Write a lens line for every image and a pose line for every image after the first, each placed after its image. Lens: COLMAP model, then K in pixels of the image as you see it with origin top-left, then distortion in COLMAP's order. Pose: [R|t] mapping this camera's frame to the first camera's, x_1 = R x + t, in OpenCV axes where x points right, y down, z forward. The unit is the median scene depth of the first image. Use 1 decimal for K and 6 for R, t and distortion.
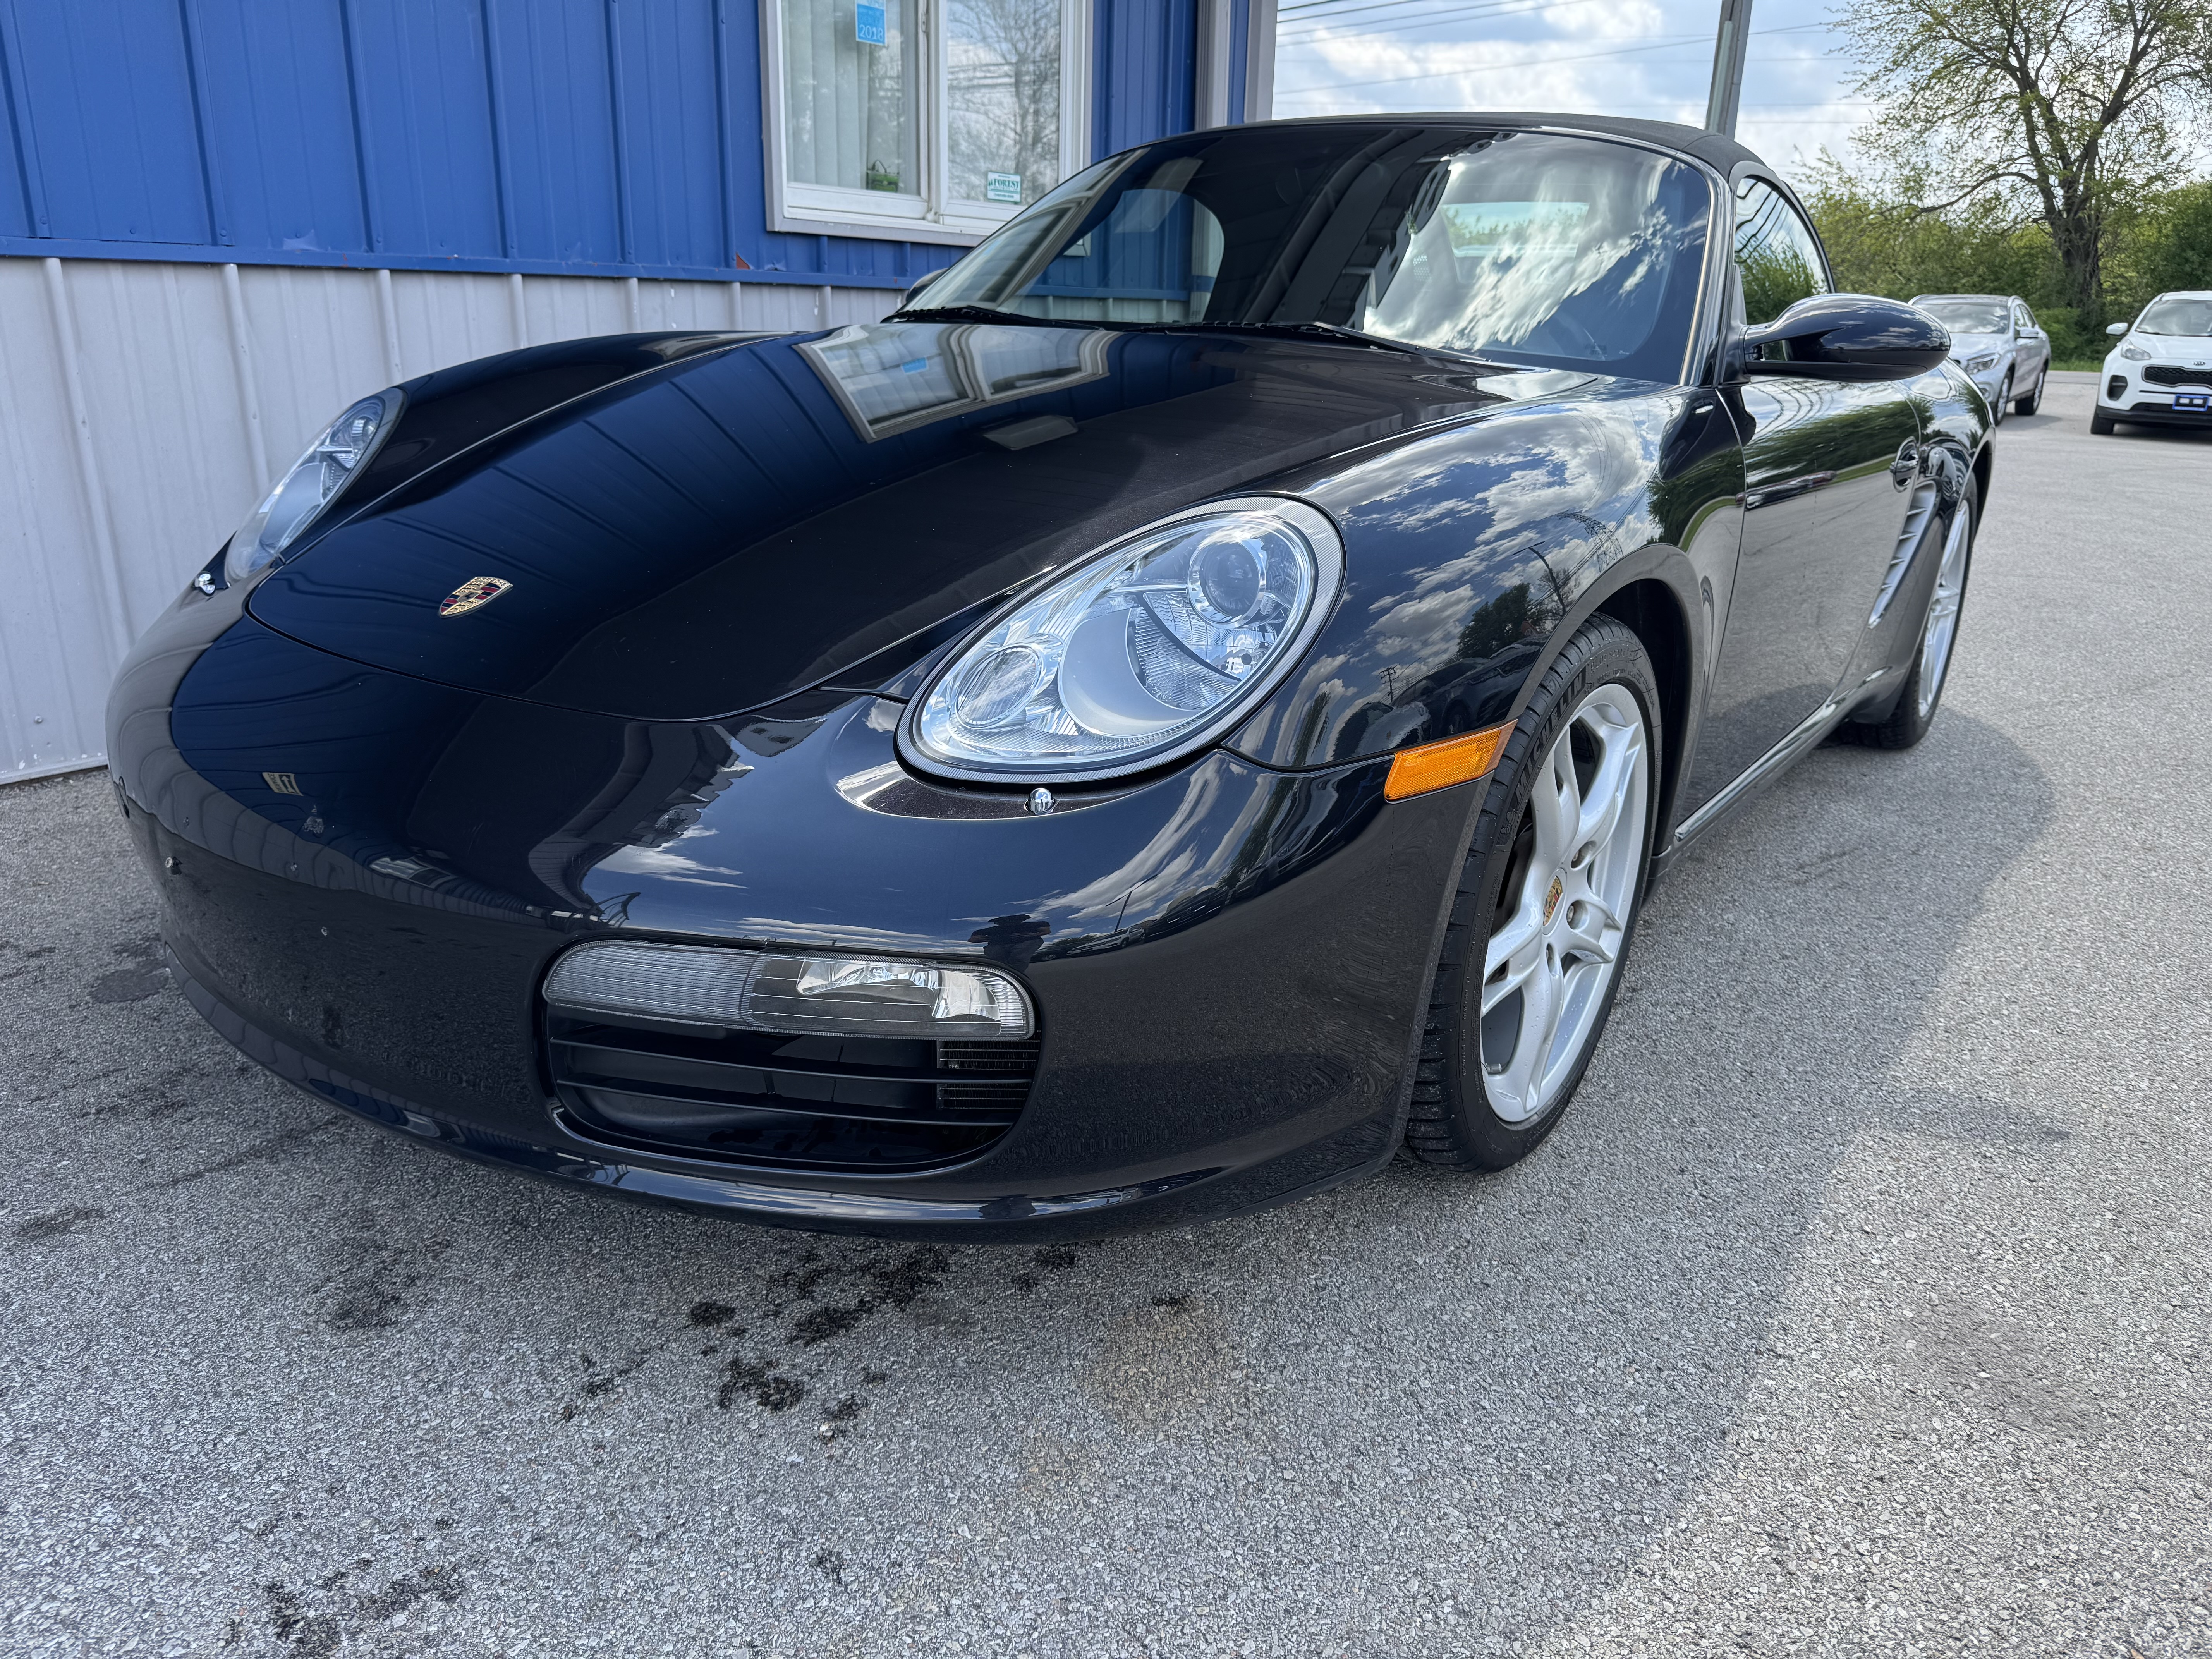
lens RADIAL K [[1581.9, 0, 1065.4], [0, 1581.9, 825.5], [0, 0, 1]] dist [-0.019673, 0.009315]
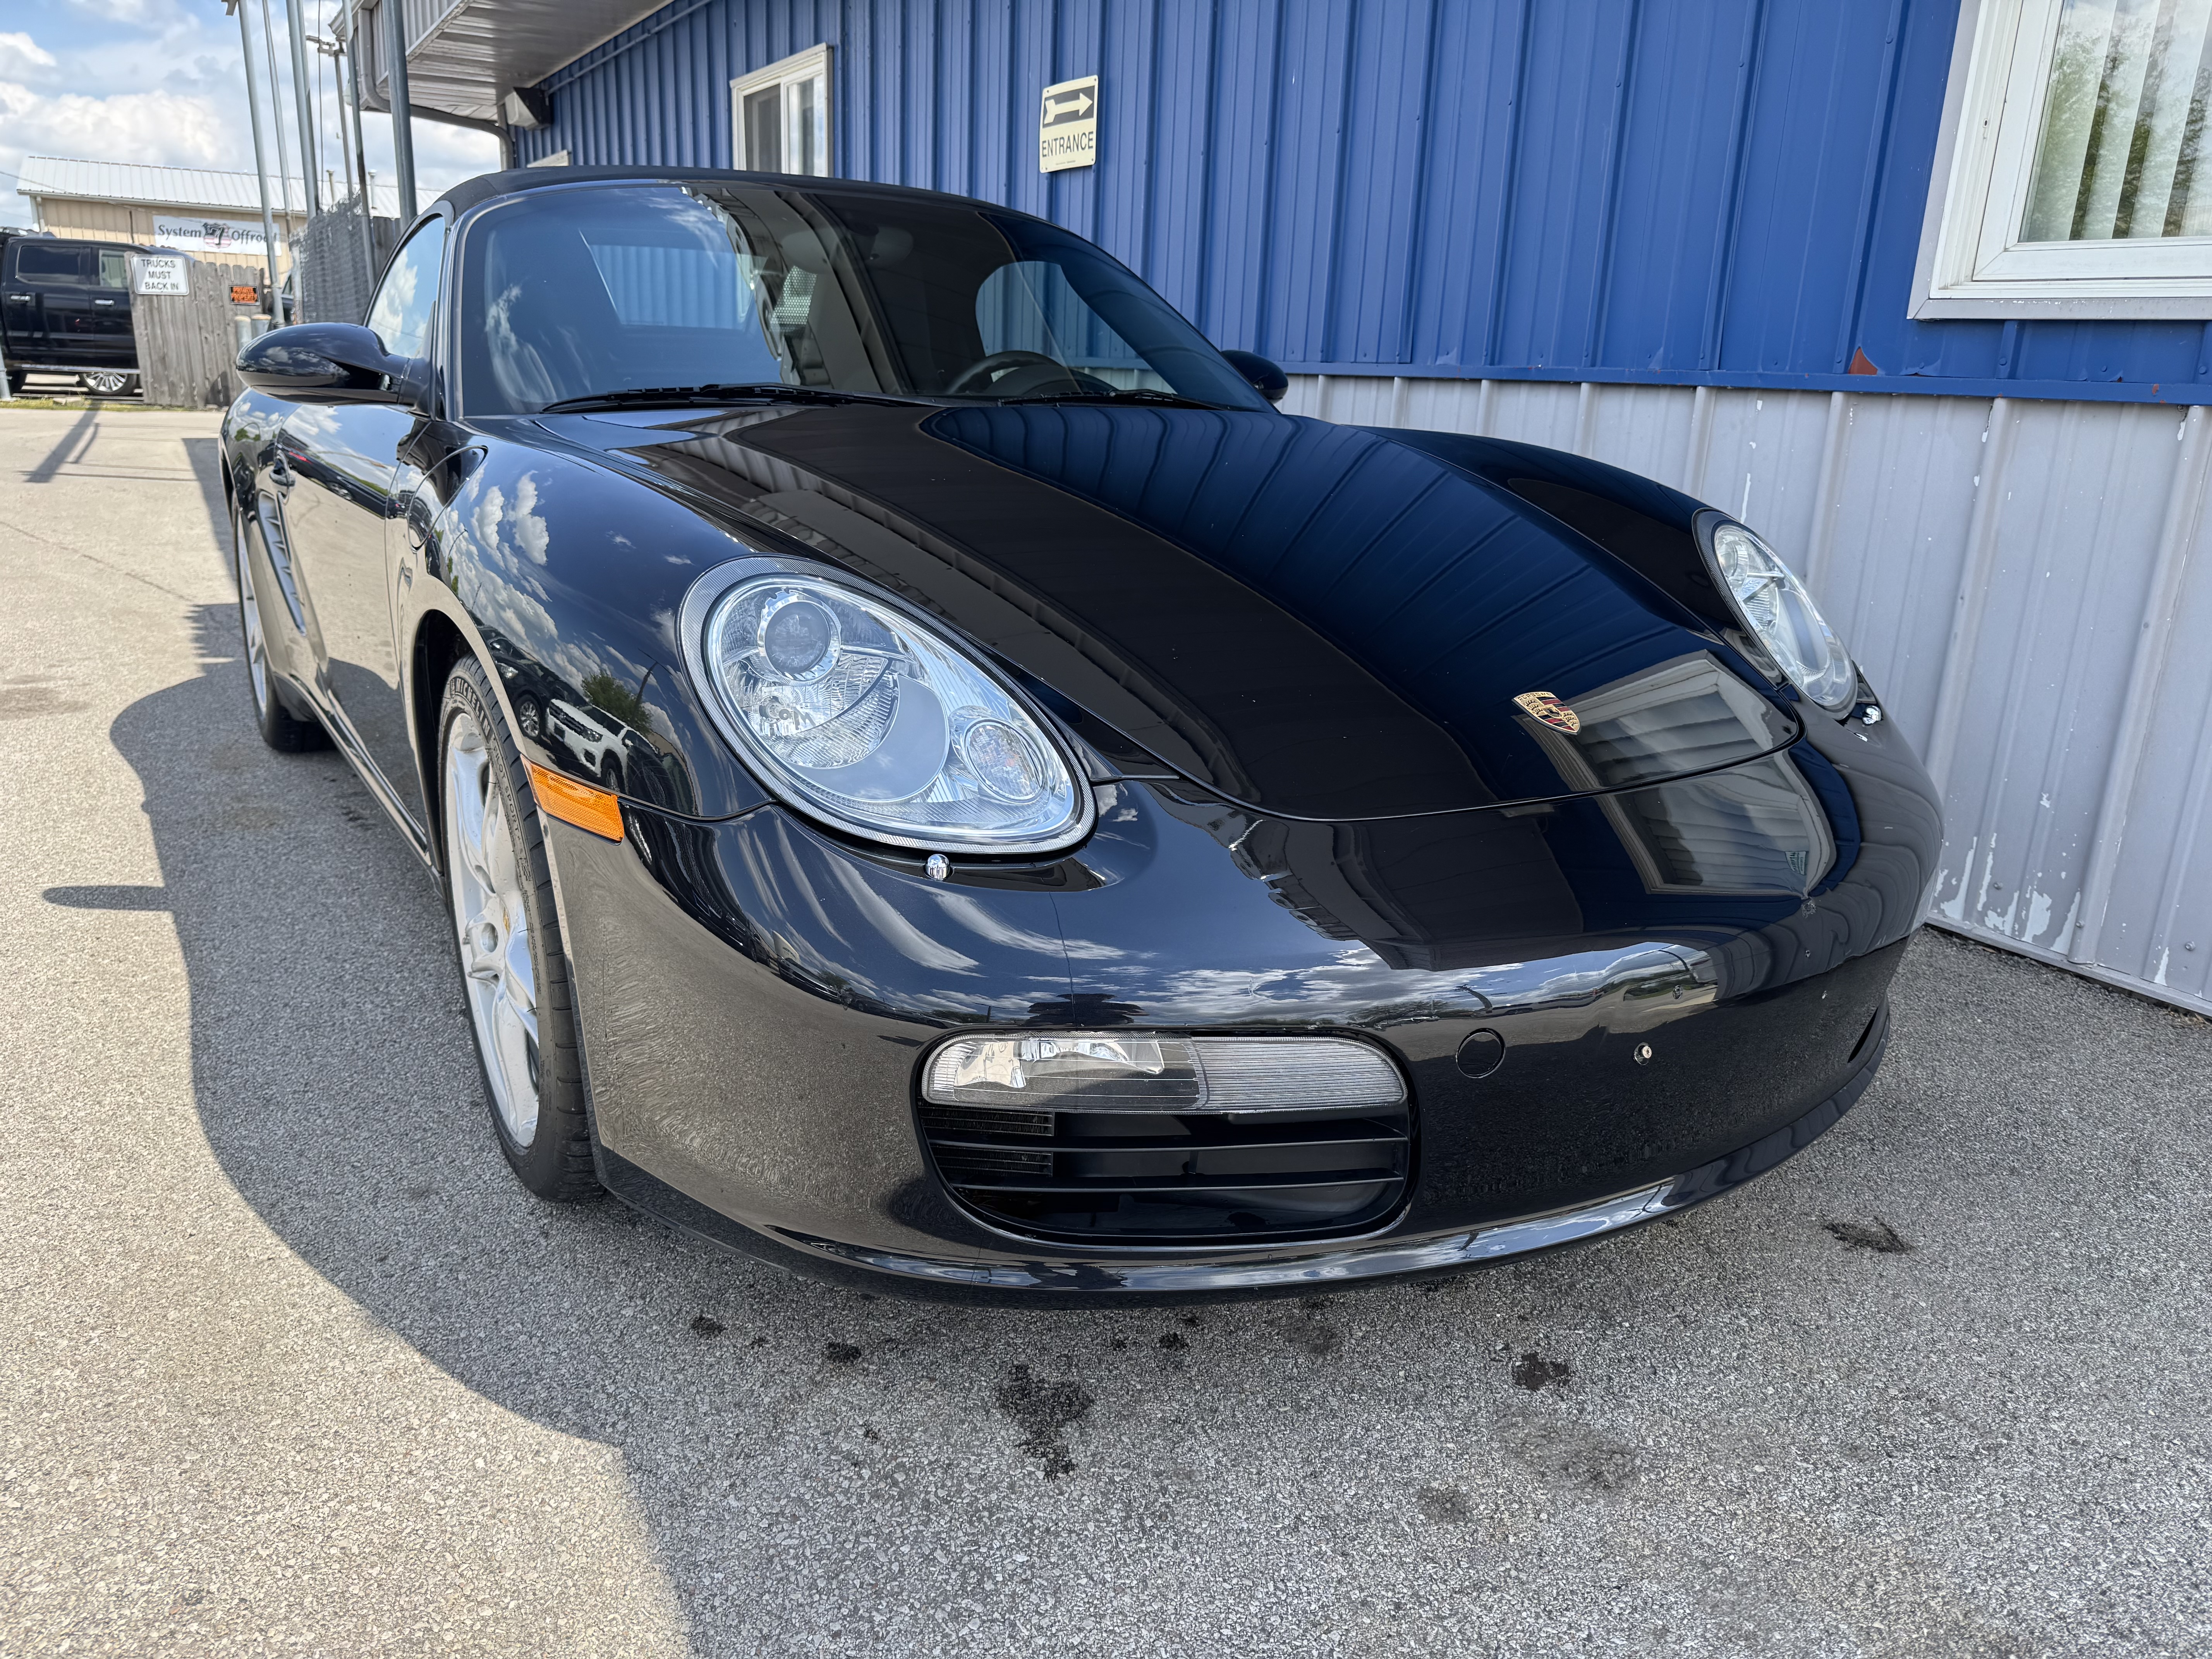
lens RADIAL K [[1581.9, 0, 1112.8], [0, 1581.9, 835.7], [0, 0, 1]] dist [-0.019673, 0.009315]
pose [[-0.357612, 0.218456, -0.907960, 0.649051], [-0.336179, 0.876959, 0.343406, -0.310609], [0.871262, 0.428043, -0.240171, 1.001403]]
